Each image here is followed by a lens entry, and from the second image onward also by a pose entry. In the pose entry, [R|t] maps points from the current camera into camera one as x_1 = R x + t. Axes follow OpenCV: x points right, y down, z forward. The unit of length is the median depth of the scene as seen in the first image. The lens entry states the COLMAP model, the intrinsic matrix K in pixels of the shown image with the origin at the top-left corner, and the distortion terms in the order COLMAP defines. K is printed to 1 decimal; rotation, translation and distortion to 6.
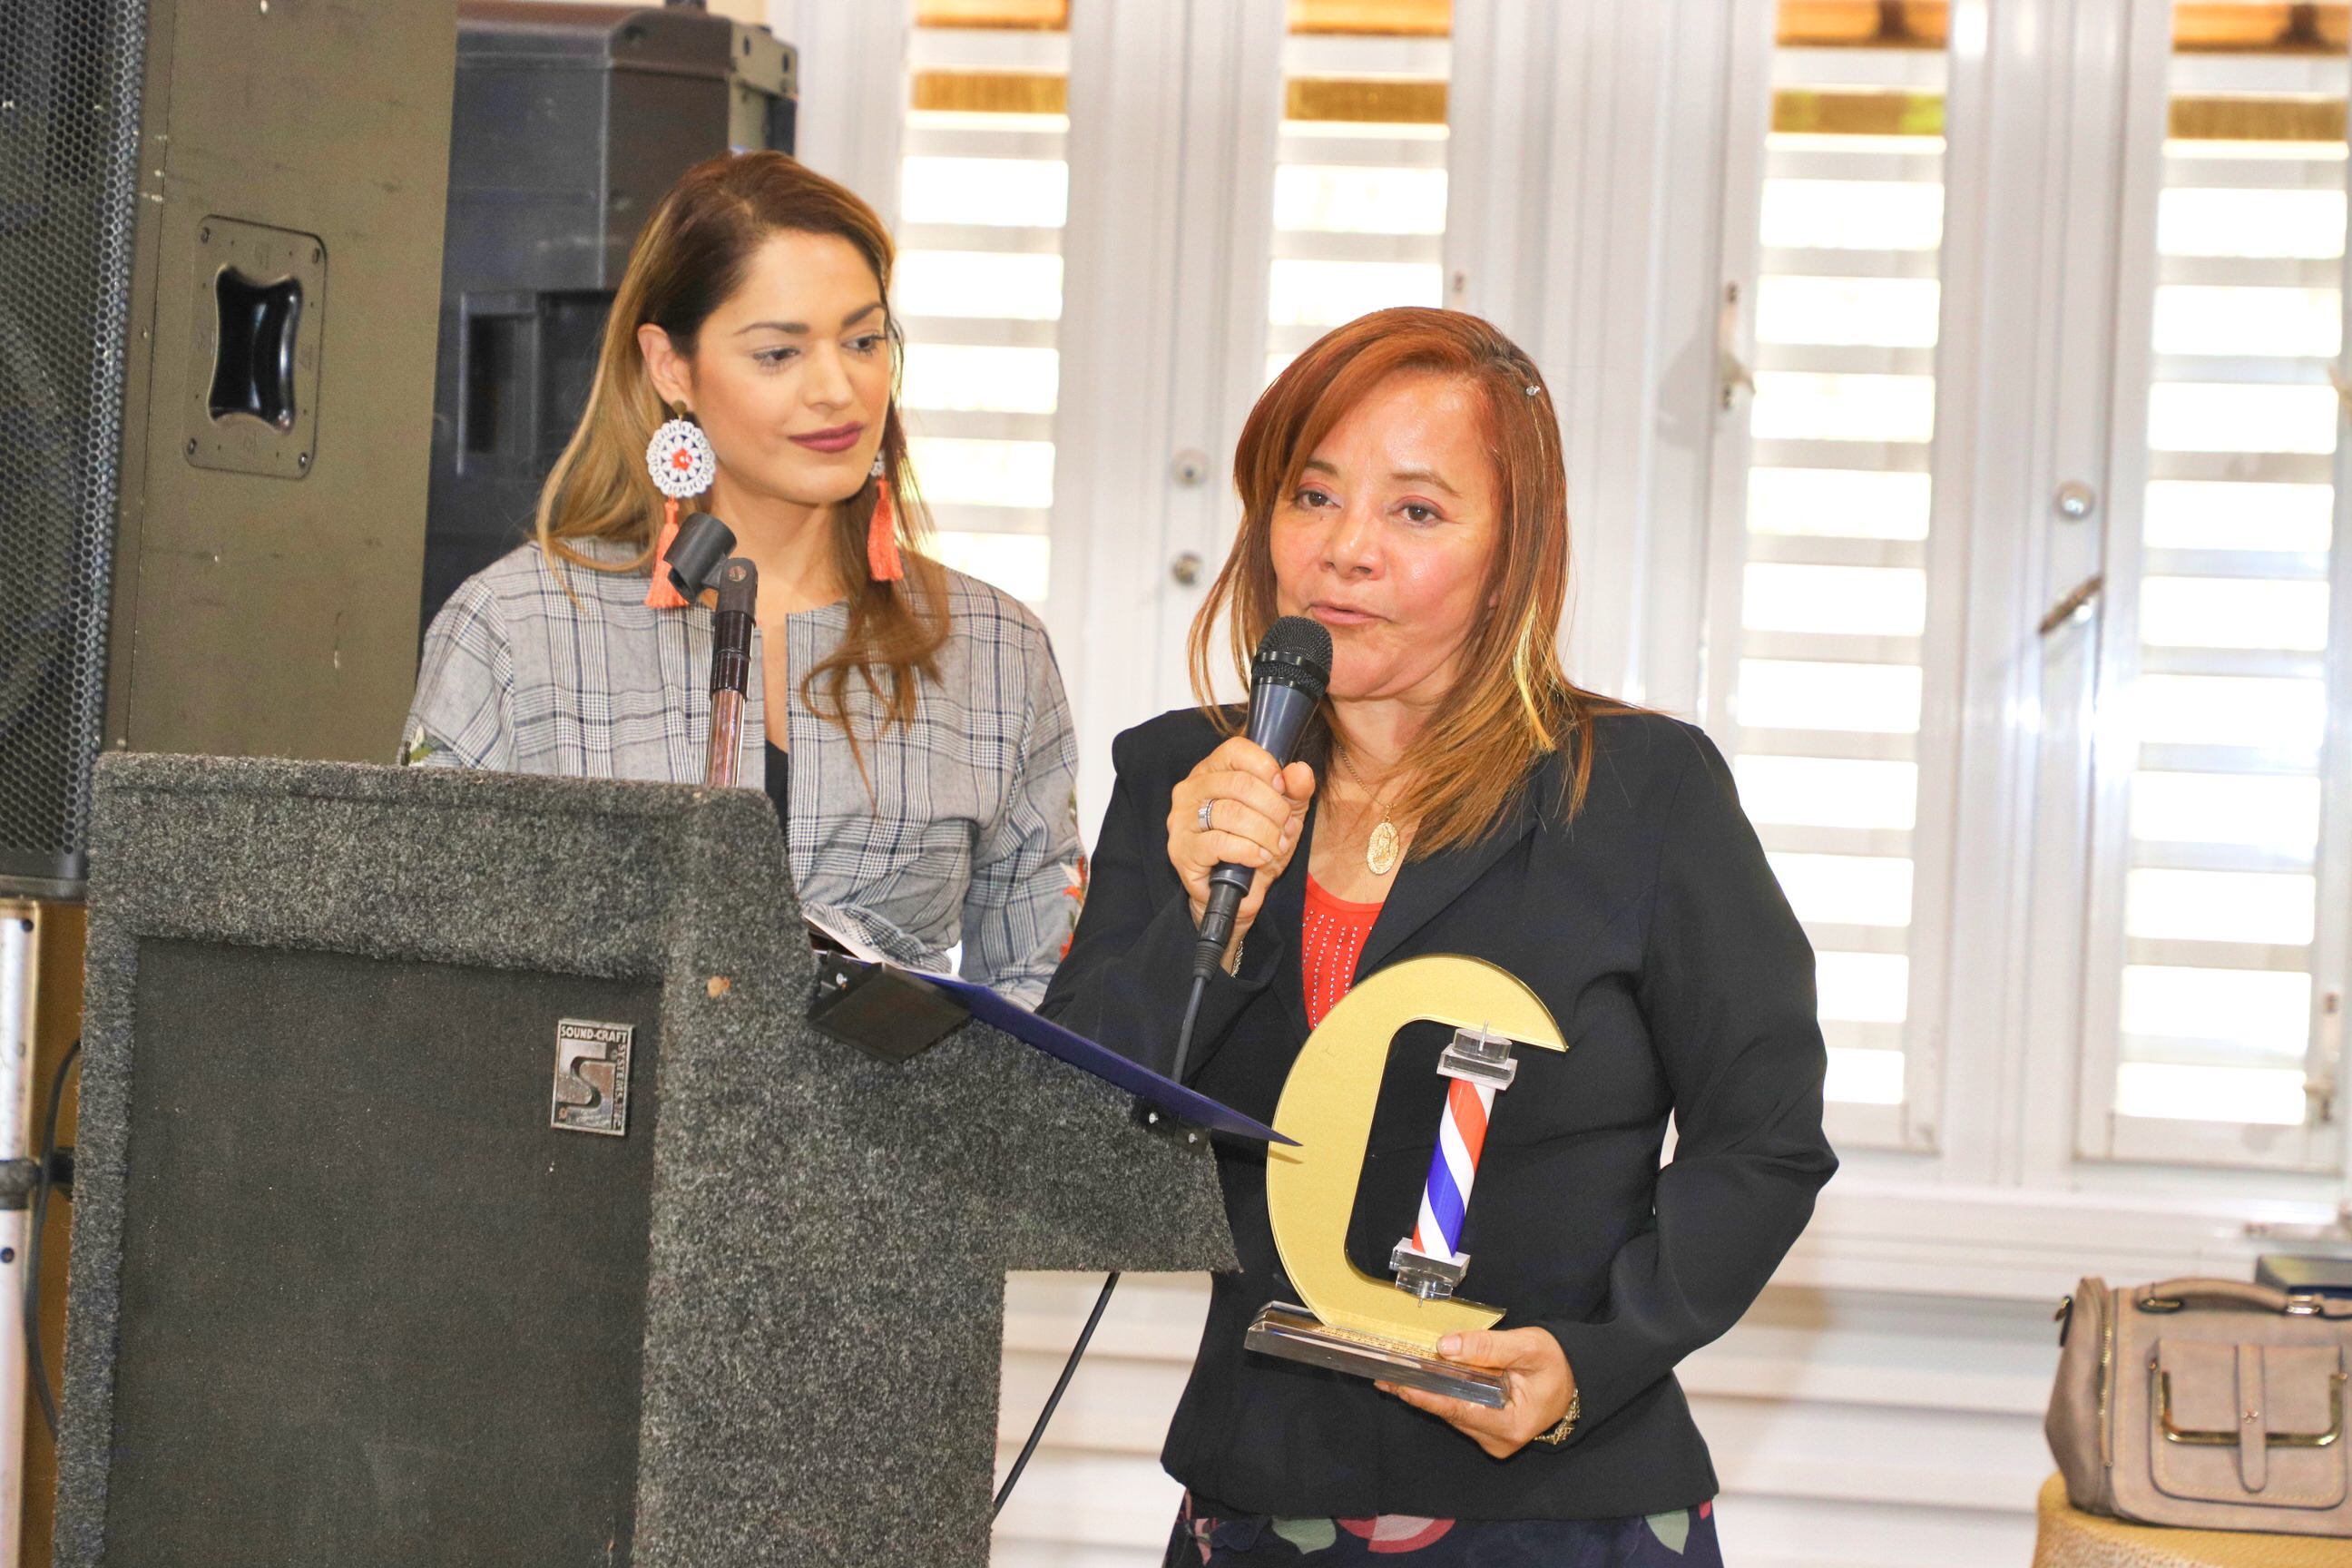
lens RADIAL K [[5980.3, 0, 1173.7], [0, 5980.3, 771.0], [0, 0, 1]] dist [0.026636, 0.000000]
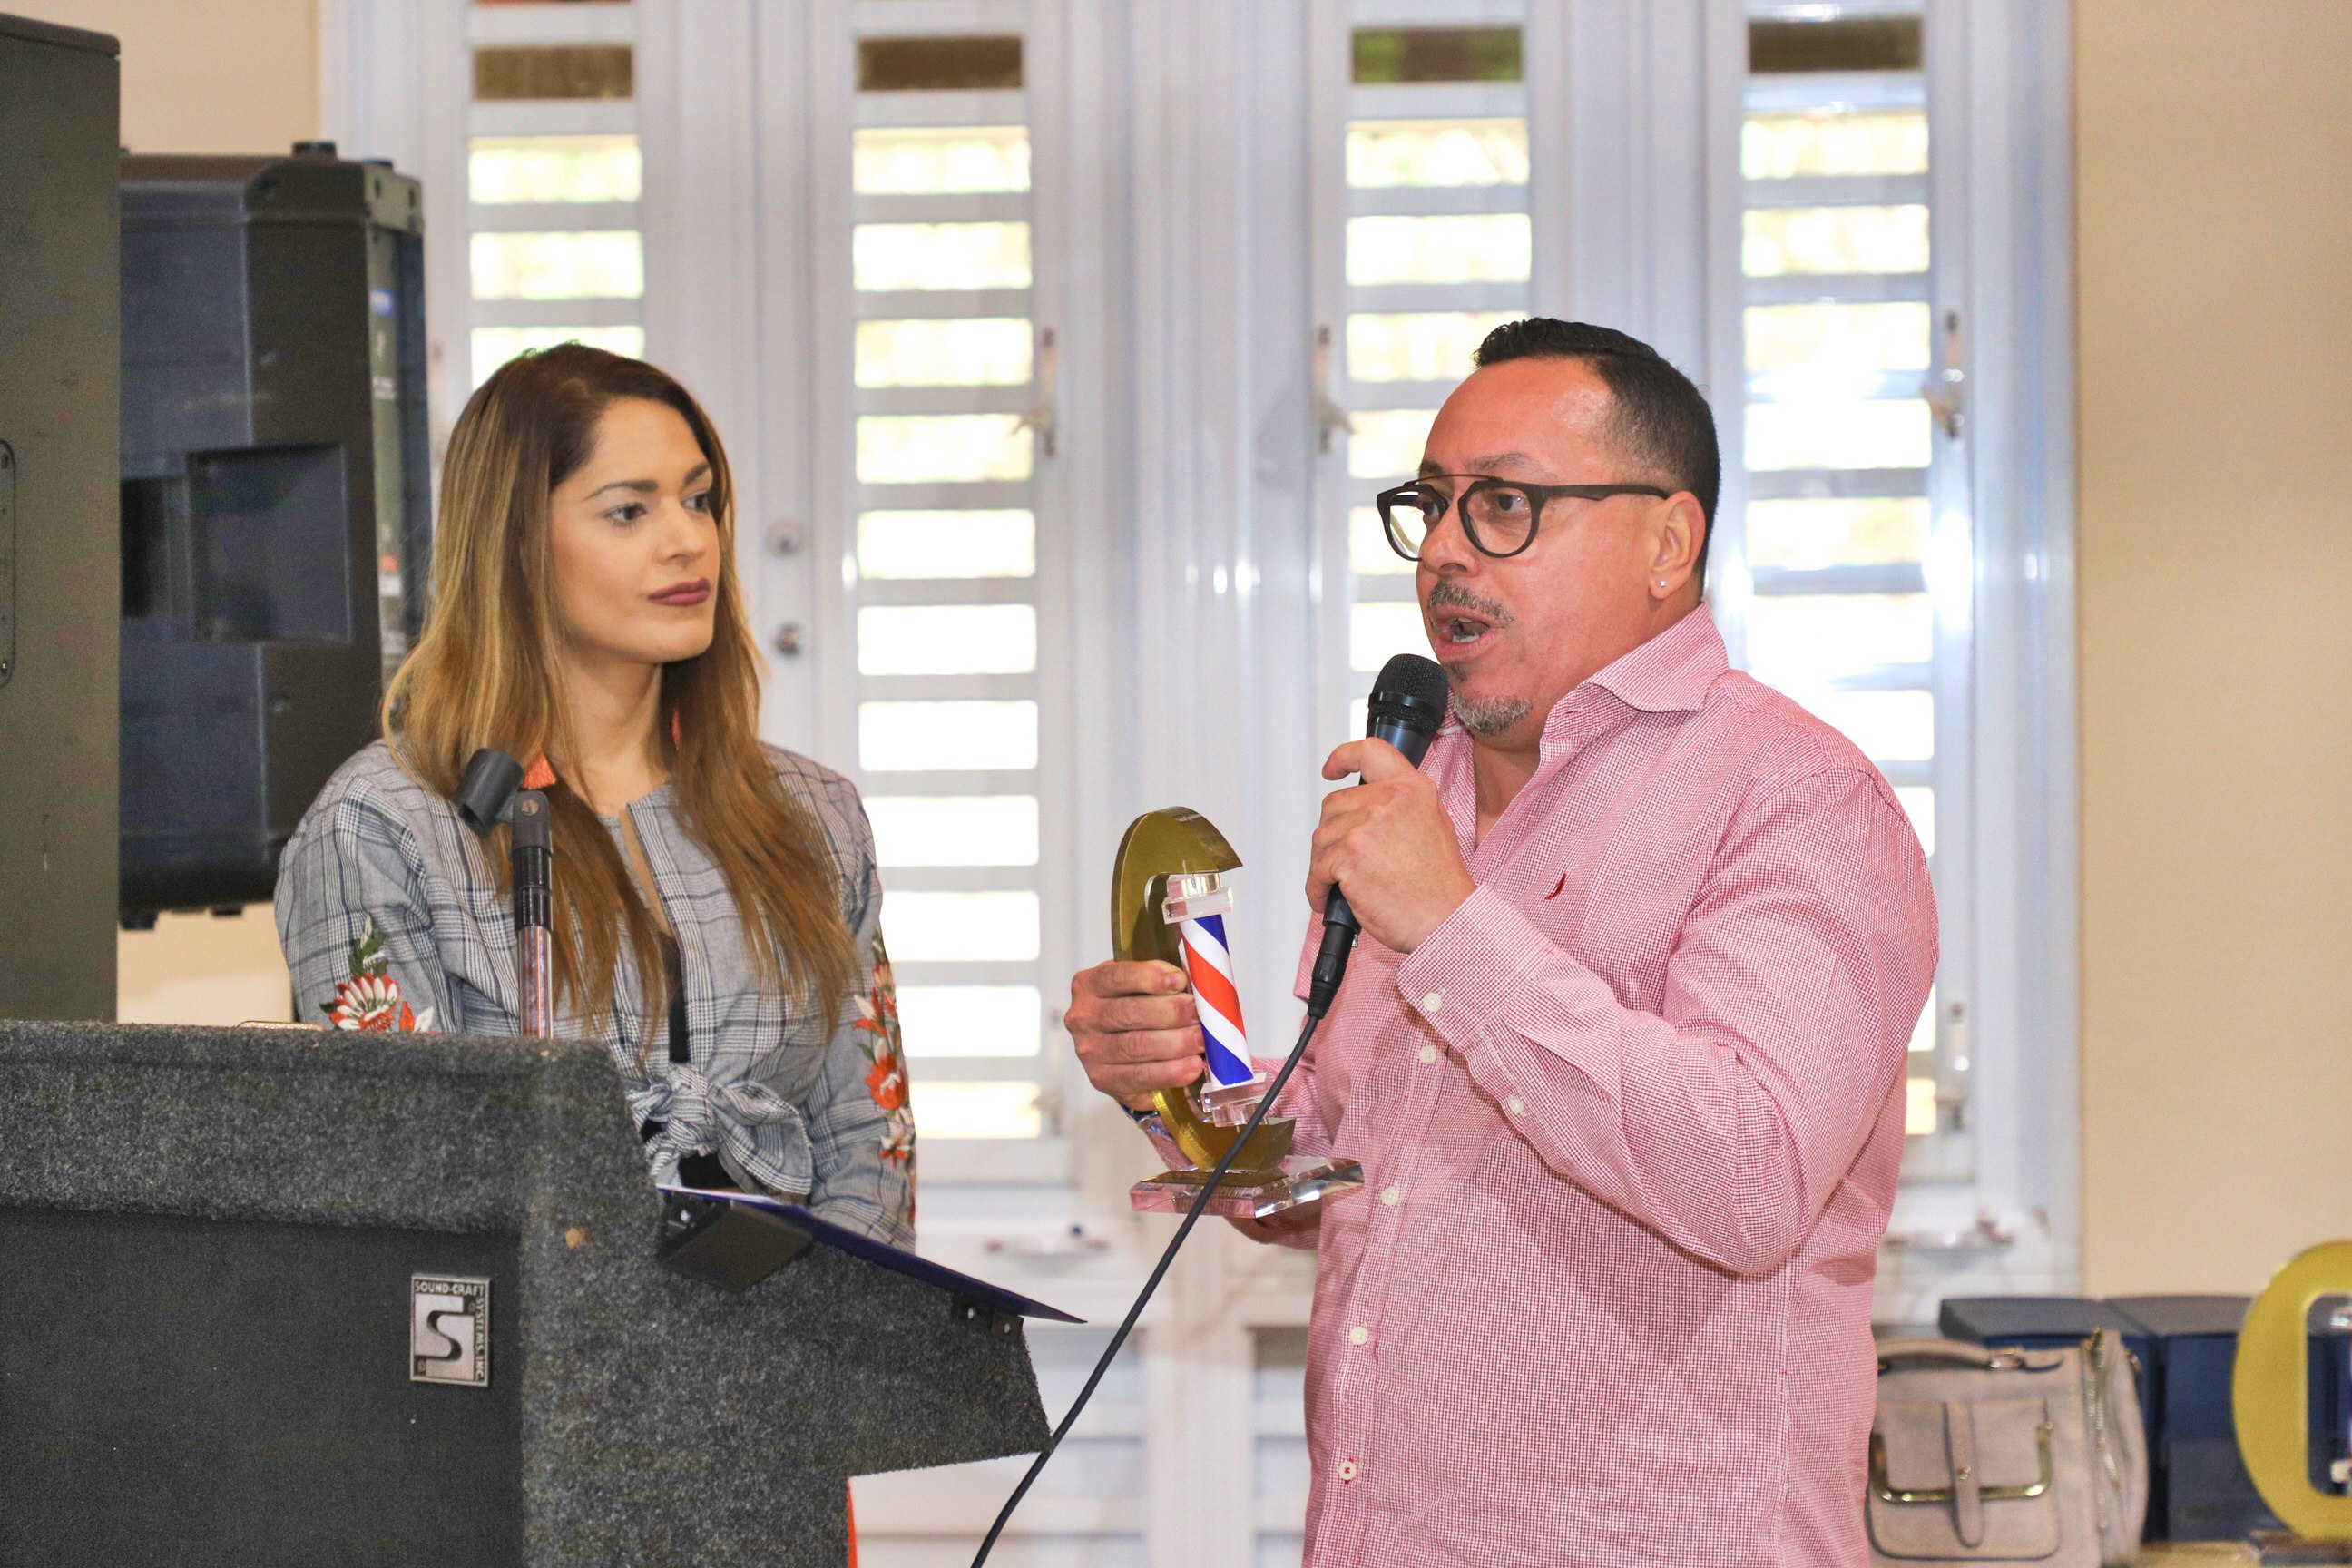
lens RADIAL K [[6359.0, 0, 1192.3], [0, 6359.0, 790.7], [0, 0, 1]] dist [0.079460, 0.000000]
pose [[0.992734, -0.060672, 0.103912, -0.057310], [0.058137, 0.997936, 0.027257, -0.045919], [-0.105351, -0.021017, 0.994213, -0.068620]]
